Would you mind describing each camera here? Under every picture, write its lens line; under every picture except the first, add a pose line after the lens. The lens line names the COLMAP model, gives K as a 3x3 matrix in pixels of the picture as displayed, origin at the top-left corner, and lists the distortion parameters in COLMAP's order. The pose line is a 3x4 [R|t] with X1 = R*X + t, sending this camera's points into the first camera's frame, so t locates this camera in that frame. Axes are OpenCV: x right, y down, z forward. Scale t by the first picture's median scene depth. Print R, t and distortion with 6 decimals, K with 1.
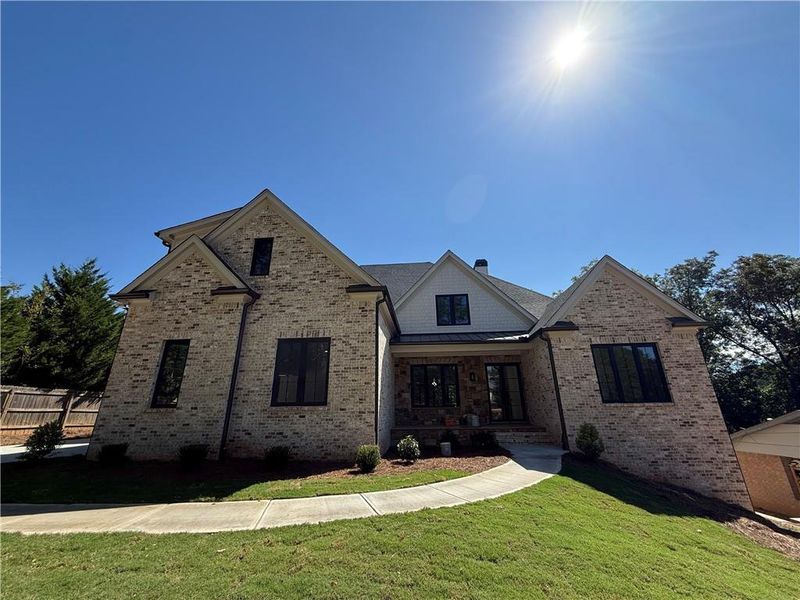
lens RADIAL K [[319.3, 0, 396.1], [0, 319.3, 298.2], [0, 0, 1]] dist [-0.000065, 0.000905]
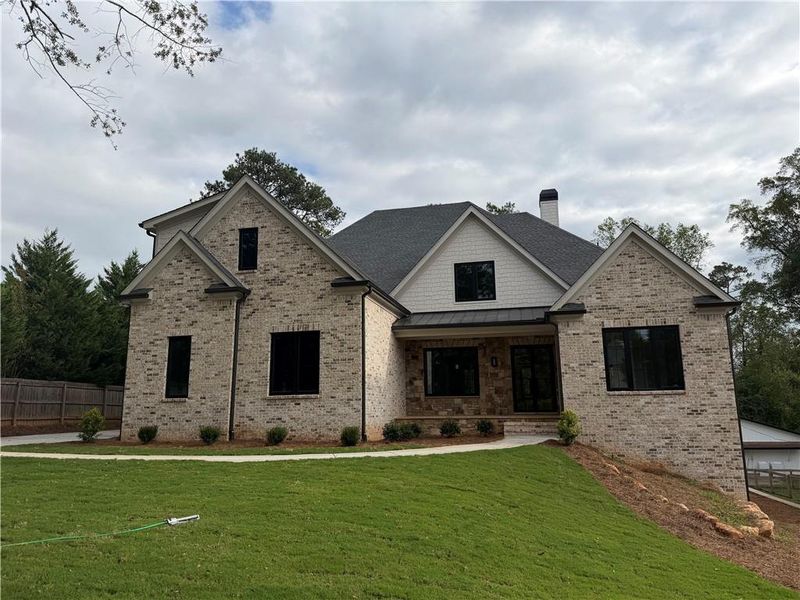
lens RADIAL K [[565.8, 0, 403.0], [0, 565.8, 298.6], [0, 0, 1]] dist [0.063246, -0.051088]
pose [[0.989708, -0.029139, -0.140102, 0.305589], [0.050451, 0.987235, 0.151066, -0.231541], [0.133912, -0.156580, 0.978545, -0.704230]]
